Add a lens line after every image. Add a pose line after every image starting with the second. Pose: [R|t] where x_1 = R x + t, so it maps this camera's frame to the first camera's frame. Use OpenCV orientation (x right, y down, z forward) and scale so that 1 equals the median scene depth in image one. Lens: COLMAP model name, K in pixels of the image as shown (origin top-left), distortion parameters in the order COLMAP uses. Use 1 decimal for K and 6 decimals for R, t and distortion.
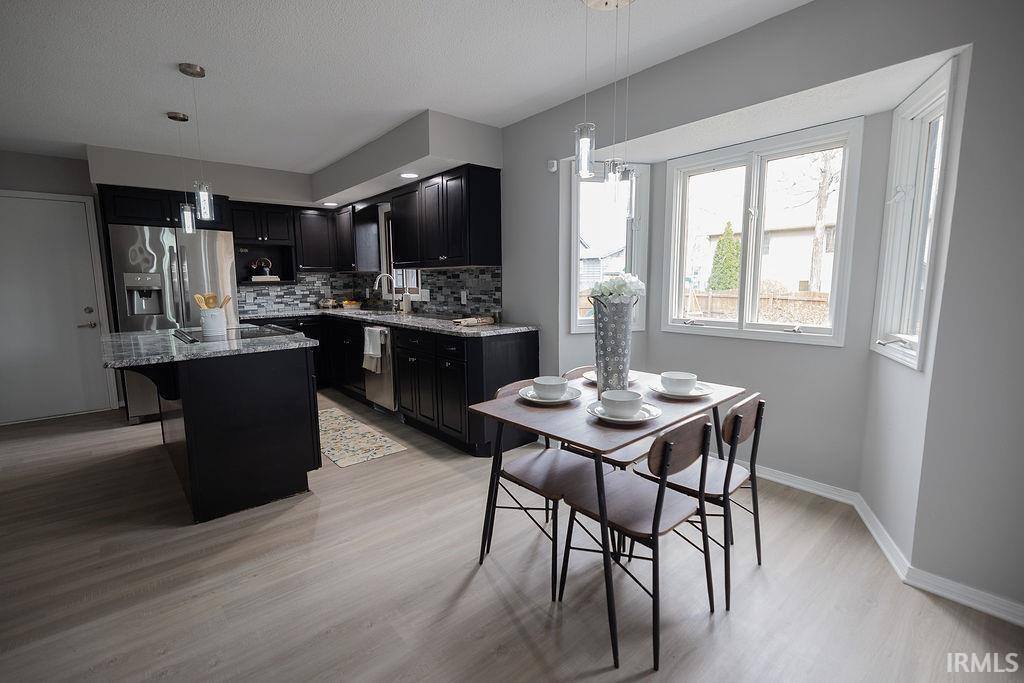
lens RADIAL K [[473.0, 0, 509.7], [0, 473.0, 337.5], [0, 0, 1]] dist [0.016977, 0.000052]
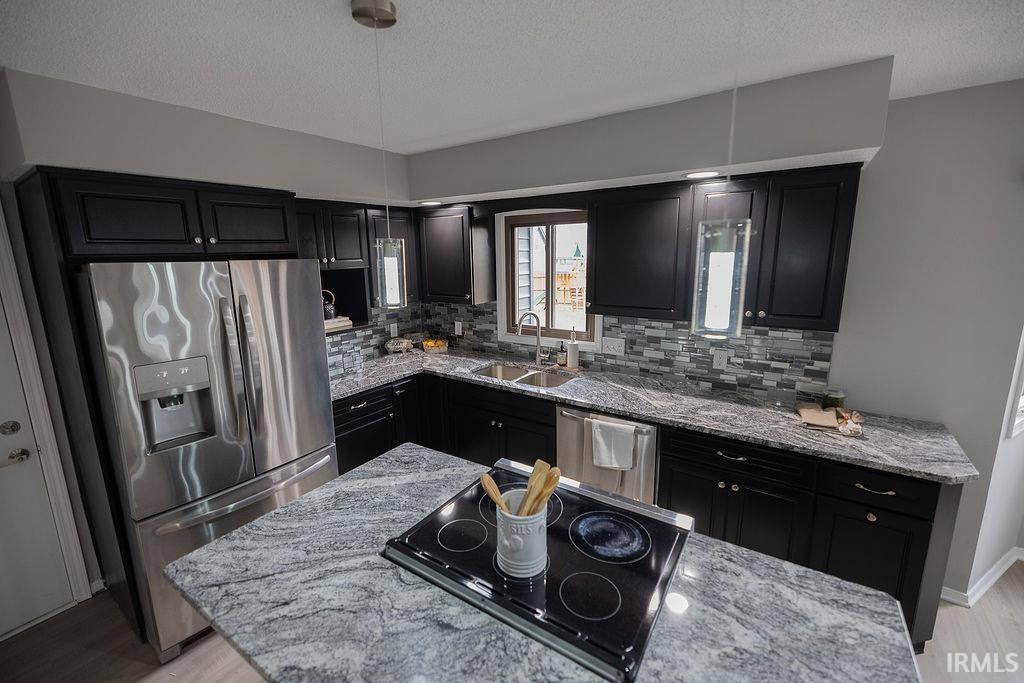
lens RADIAL K [[441.2, 0, 507.8], [0, 441.2, 338.5], [0, 0, 1]] dist [0.012125, -0.000416]
pose [[0.965131, -0.058277, 0.255199, -0.455723], [0.038172, 0.995815, 0.083038, -0.148790], [-0.258970, -0.070401, 0.963316, 0.400803]]
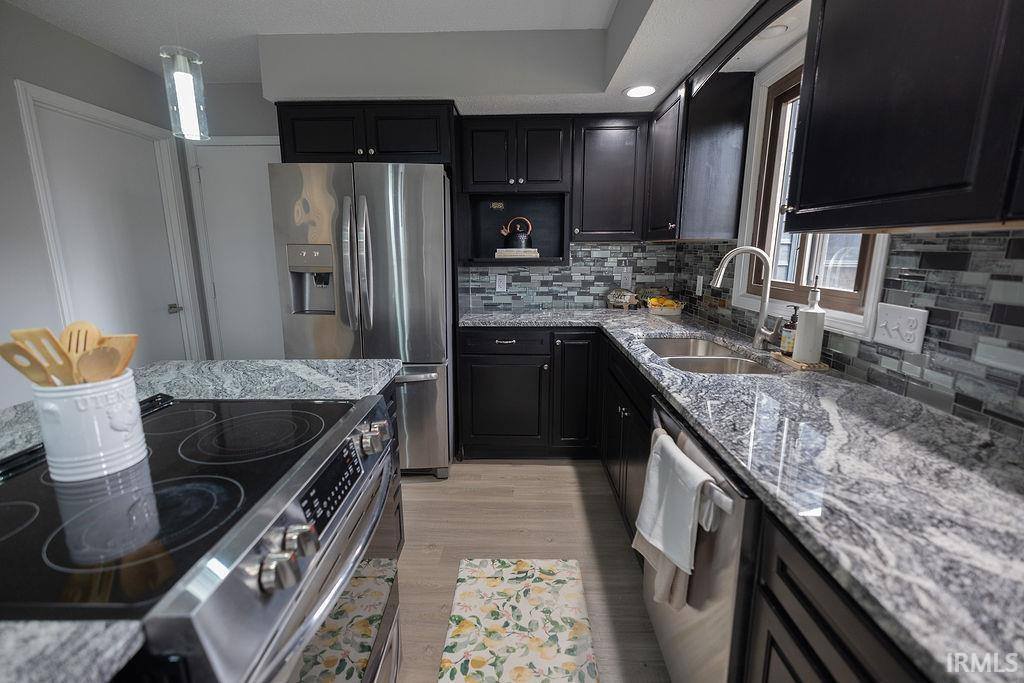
lens RADIAL K [[441.2, 0, 507.8], [0, 441.2, 338.5], [0, 0, 1]] dist [0.012125, -0.000416]
pose [[0.746952, 0.143911, -0.649117, -0.167621], [-0.089049, 0.989152, 0.116827, -0.086456], [0.658888, -0.029461, 0.751664, 0.609636]]
